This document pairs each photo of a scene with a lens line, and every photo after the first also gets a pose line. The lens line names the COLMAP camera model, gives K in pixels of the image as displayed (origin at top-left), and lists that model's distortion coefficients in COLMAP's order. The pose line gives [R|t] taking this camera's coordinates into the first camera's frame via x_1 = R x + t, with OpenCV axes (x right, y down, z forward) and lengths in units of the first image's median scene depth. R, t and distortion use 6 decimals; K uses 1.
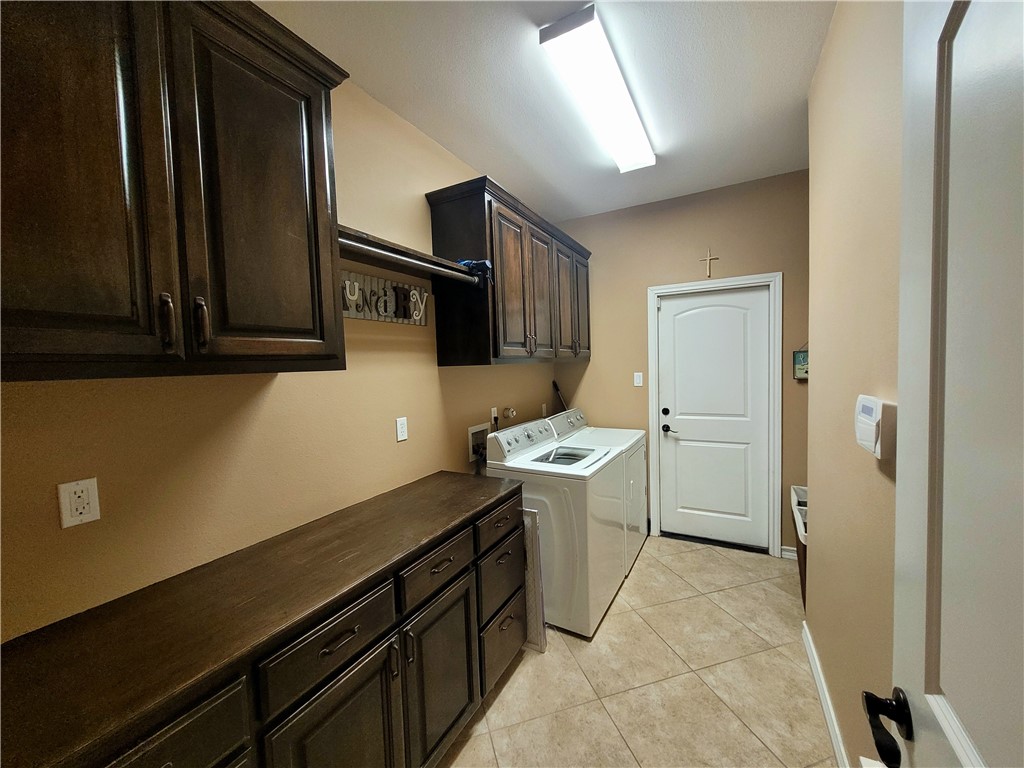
lens RADIAL K [[403.2, 0, 512.0], [0, 403.2, 384.0], [0, 0, 1]] dist [0.000470, -0.000587]
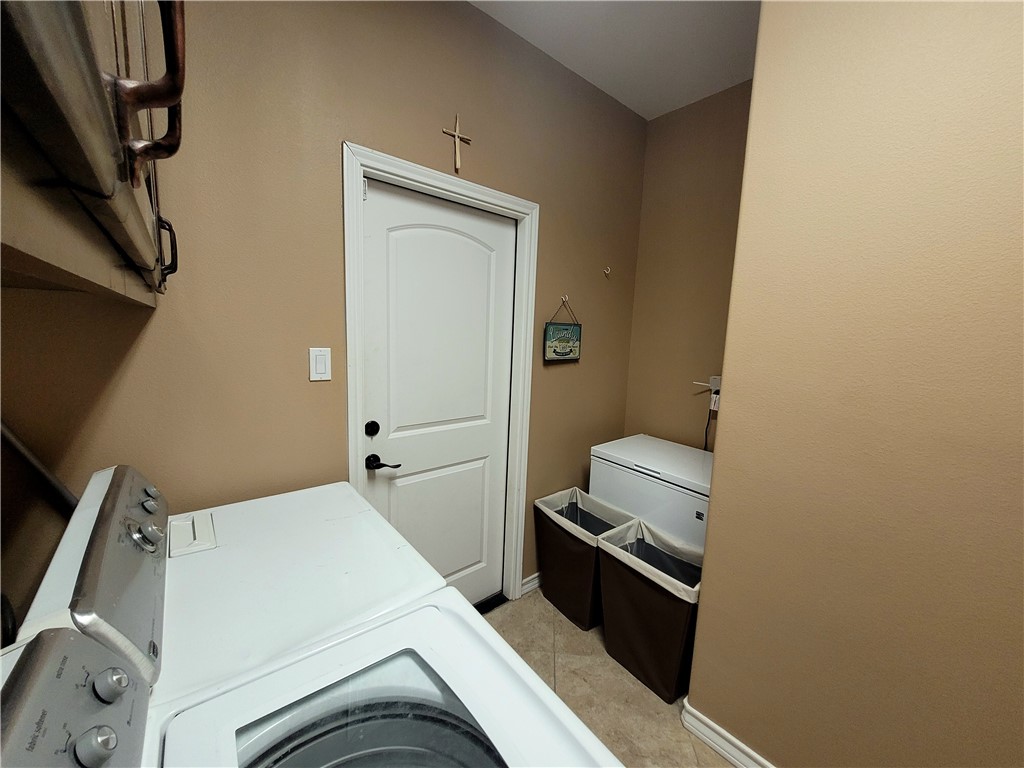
lens RADIAL K [[403.2, 0, 512.0], [0, 403.2, 384.0], [0, 0, 1]] dist [0.000470, -0.000587]
pose [[0.356468, -0.083592, 0.930561, -0.007437], [-0.004575, 0.995821, 0.091207, -0.031468], [-0.934296, -0.036769, 0.354596, 0.686464]]
